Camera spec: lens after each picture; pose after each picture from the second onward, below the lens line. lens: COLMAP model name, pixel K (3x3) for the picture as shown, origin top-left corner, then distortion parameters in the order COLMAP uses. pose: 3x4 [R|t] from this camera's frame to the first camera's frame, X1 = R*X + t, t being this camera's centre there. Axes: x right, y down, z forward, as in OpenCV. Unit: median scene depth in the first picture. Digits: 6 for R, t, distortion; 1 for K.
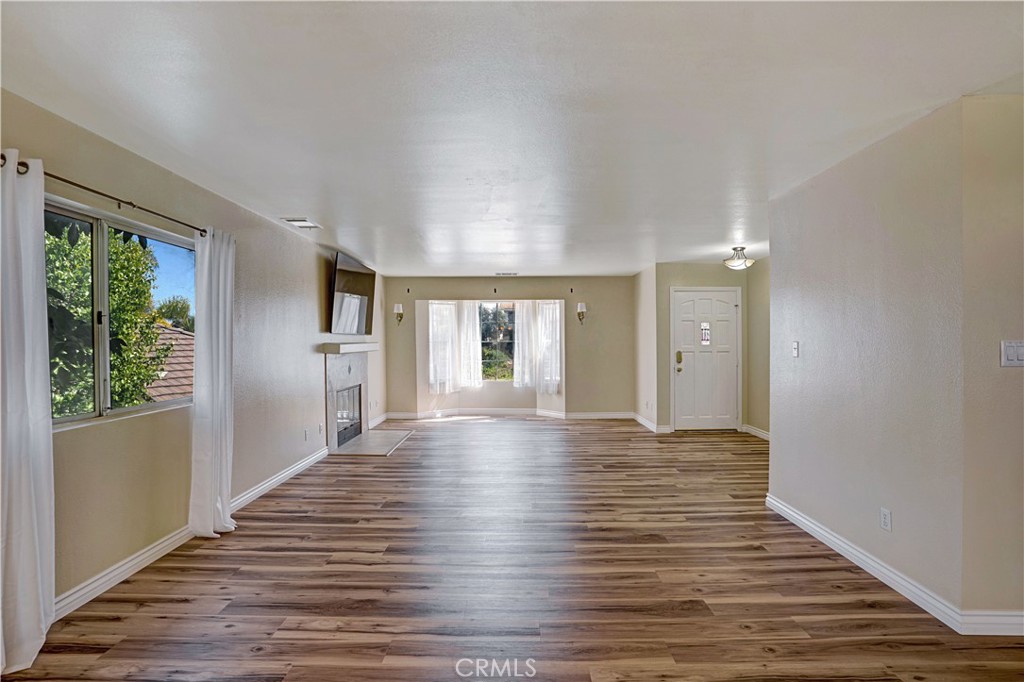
lens RADIAL K [[505.2, 0, 511.2], [0, 505.2, 339.9], [0, 0, 1]] dist [-0.068699, 0.028538]
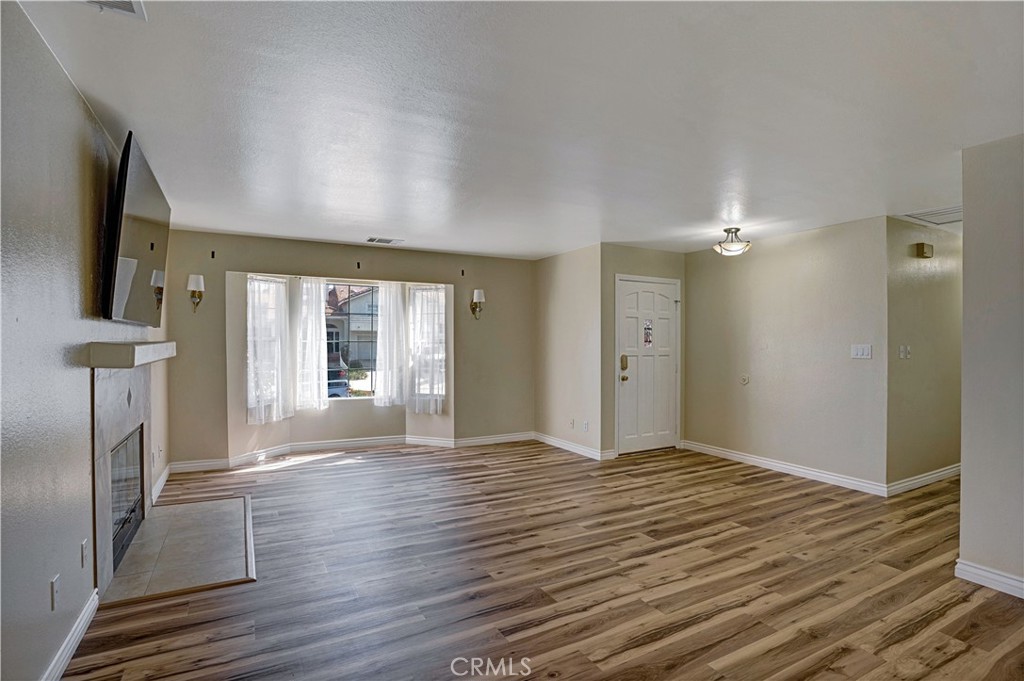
lens RADIAL K [[505.2, 0, 506.4], [0, 505.2, 340.3], [0, 0, 1]] dist [-0.068699, 0.028538]
pose [[0.877834, 0.008477, 0.478891, -0.212293], [-0.008936, 0.999959, -0.001320, 0.001448], [-0.478882, -0.003121, 0.877874, 0.383981]]
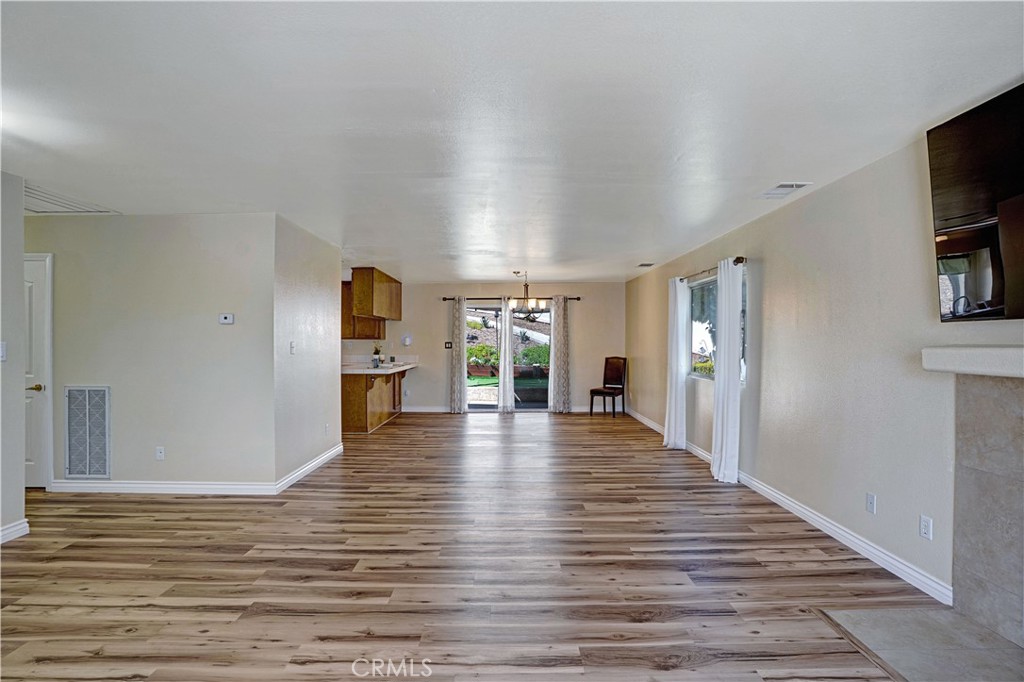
lens RADIAL K [[505.2, 0, 505.2], [0, 505.2, 345.9], [0, 0, 1]] dist [-0.068699, 0.028538]
pose [[-0.999992, 0.001576, -0.003595, 0.011603], [0.001558, 0.999987, 0.004904, 0.003439], [0.003602, 0.004899, -0.999982, 1.139670]]
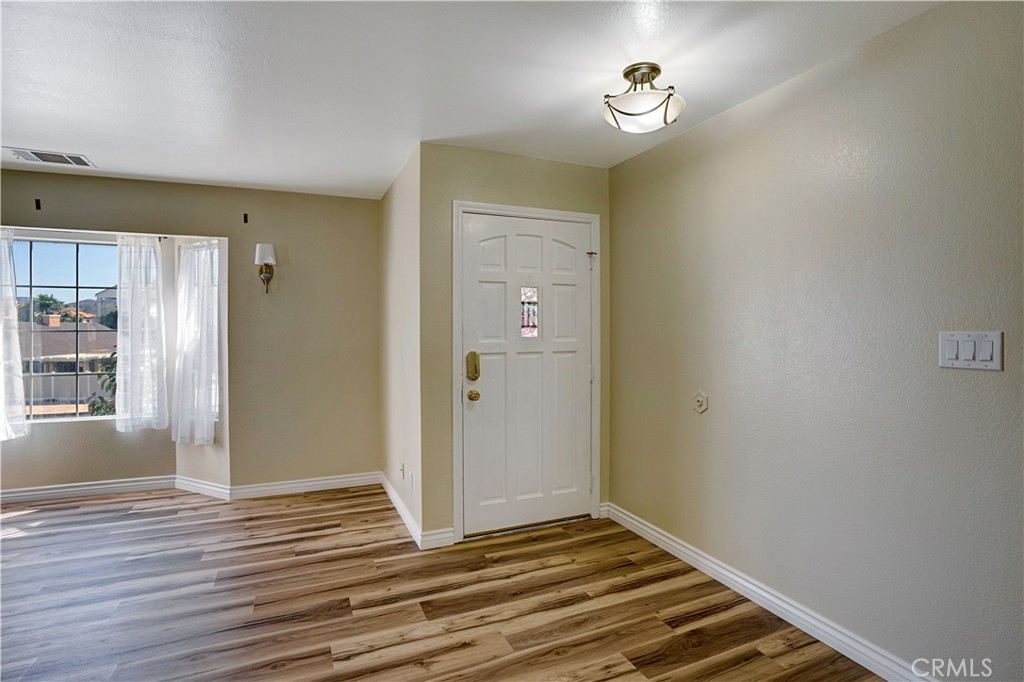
lens RADIAL K [[505.2, 0, 504.7], [0, 505.2, 332.8], [0, 0, 1]] dist [-0.068699, 0.028538]
pose [[0.918081, -0.002516, 0.396385, 0.187839], [-0.001825, 0.999942, 0.010574, 0.001107], [-0.396389, -0.010431, 0.918024, 0.590880]]
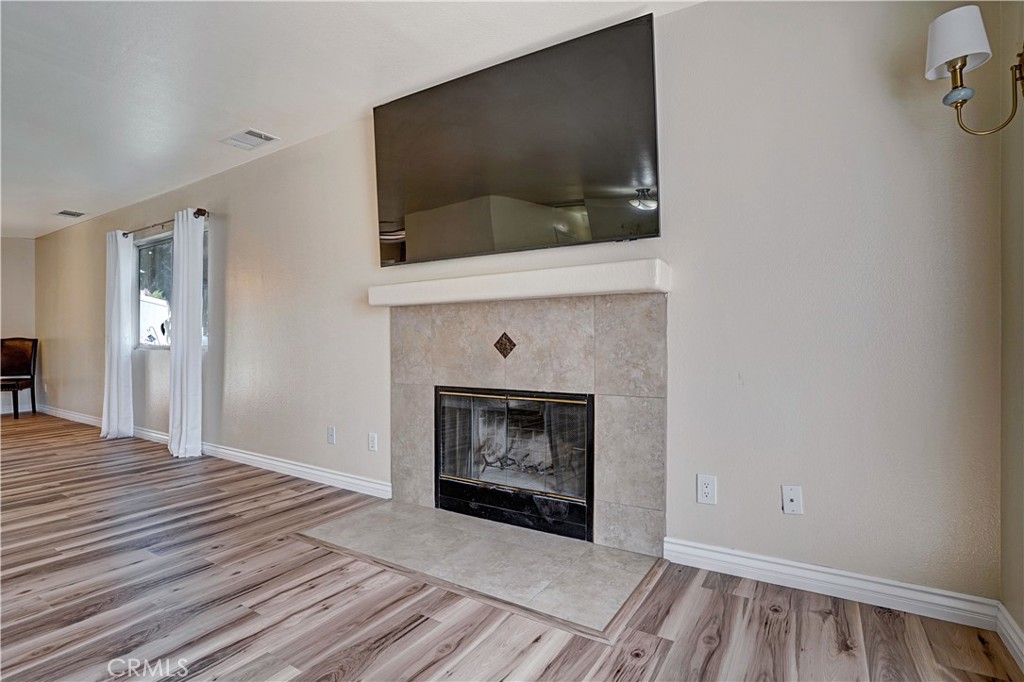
lens RADIAL K [[505.2, 0, 512.4], [0, 505.2, 343.1], [0, 0, 1]] dist [-0.068699, 0.028538]
pose [[-0.525302, 0.007227, -0.850885, 0.011207], [0.007729, 0.999963, 0.003722, 0.051806], [0.850881, -0.004621, -0.525339, 1.120841]]
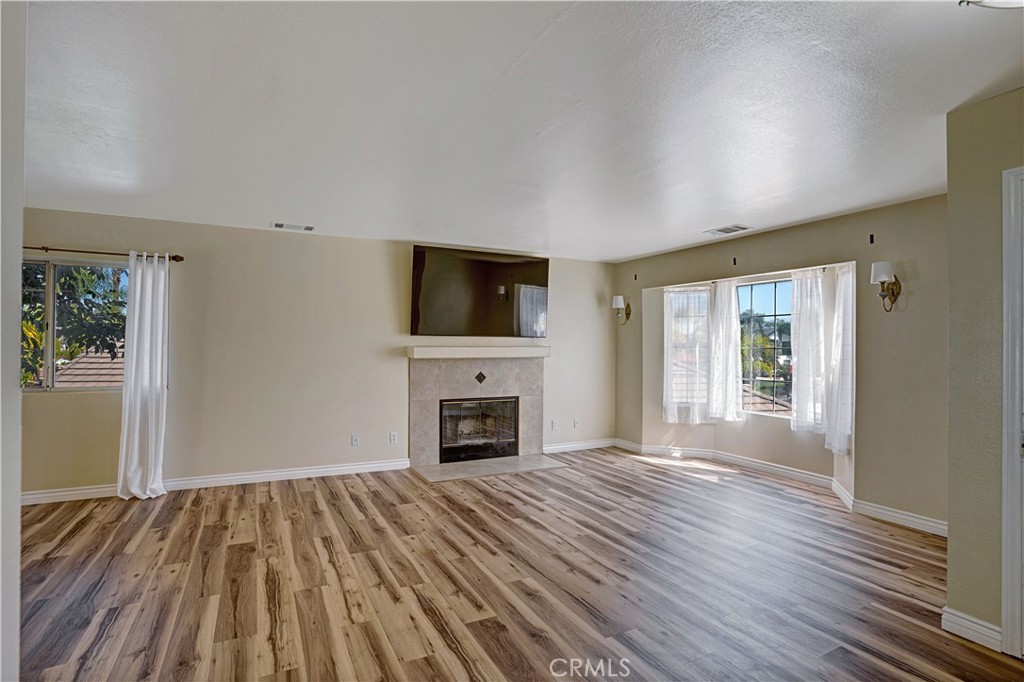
lens RADIAL K [[505.2, 0, 510.0], [0, 505.2, 343.0], [0, 0, 1]] dist [-0.068699, 0.028538]
pose [[0.458125, 0.001406, -0.888887, 0.436634], [-0.004889, 0.999988, -0.000938, 0.000157], [0.888875, 0.004775, 0.458126, 0.596826]]
